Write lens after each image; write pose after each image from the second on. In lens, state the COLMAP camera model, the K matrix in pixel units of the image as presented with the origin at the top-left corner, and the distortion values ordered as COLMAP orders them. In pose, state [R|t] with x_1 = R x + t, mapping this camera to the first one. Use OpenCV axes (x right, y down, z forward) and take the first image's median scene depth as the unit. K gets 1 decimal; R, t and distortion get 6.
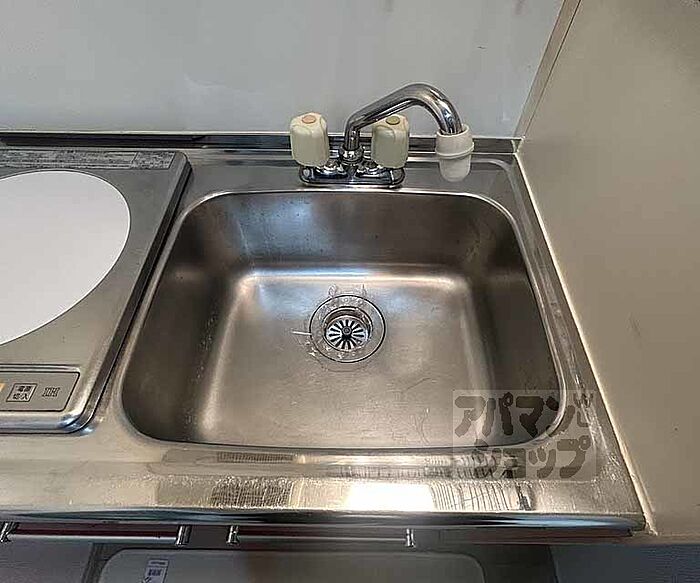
lens RADIAL K [[369.2, 0, 339.4], [0, 369.2, 288.3], [0, 0, 1]] dist [0.000499, 0.000267]
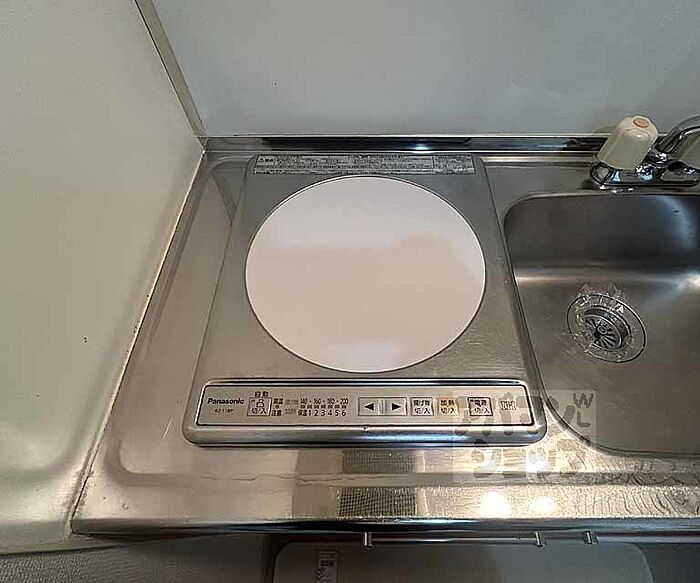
lens RADIAL K [[385.5, 0, 349.8], [0, 385.5, 318.0], [0, 0, 1]] dist [-0.025206, -0.000439]
pose [[0.999817, -0.018992, 0.002328, -0.718829], [0.018832, 0.998253, 0.056007, -0.008495], [-0.003387, -0.055953, 0.998428, -0.013257]]
